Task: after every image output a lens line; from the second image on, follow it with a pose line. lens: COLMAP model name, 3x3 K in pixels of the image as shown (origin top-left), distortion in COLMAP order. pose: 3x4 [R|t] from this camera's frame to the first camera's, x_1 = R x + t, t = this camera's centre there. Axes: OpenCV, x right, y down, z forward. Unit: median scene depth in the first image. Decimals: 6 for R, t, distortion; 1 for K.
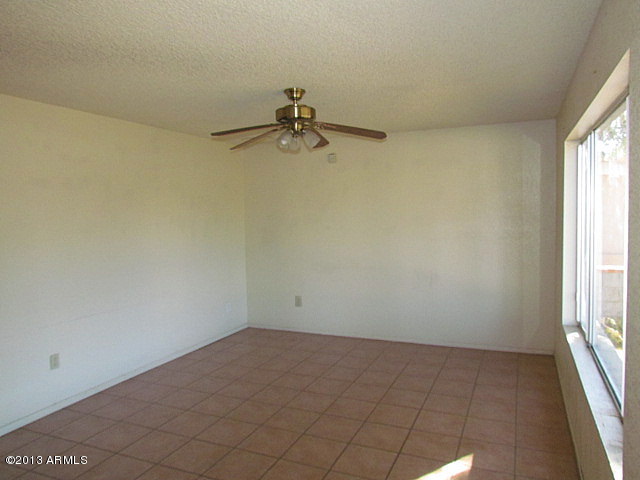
lens RADIAL K [[450.9, 0, 324.5], [0, 450.9, 237.5], [0, 0, 1]] dist [-0.019897, -0.000562]
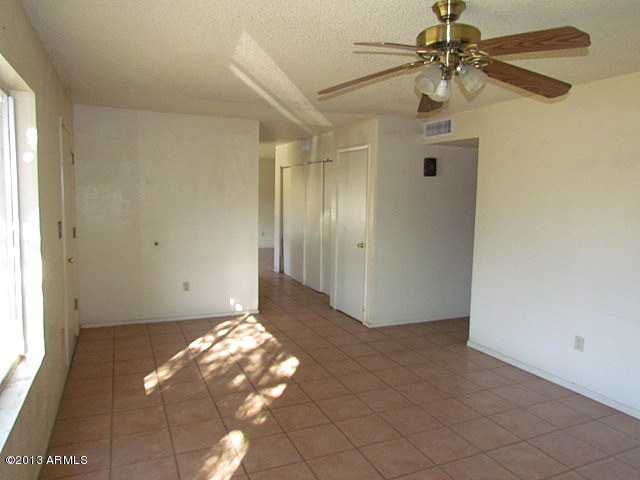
lens RADIAL K [[450.9, 0, 324.5], [0, 450.9, 237.5], [0, 0, 1]] dist [-0.019897, -0.000562]
pose [[-0.669886, 0.074267, -0.738741, 0.511790], [-0.051588, 0.987924, 0.146098, -0.073994], [0.740670, 0.135979, -0.657965, 1.251131]]
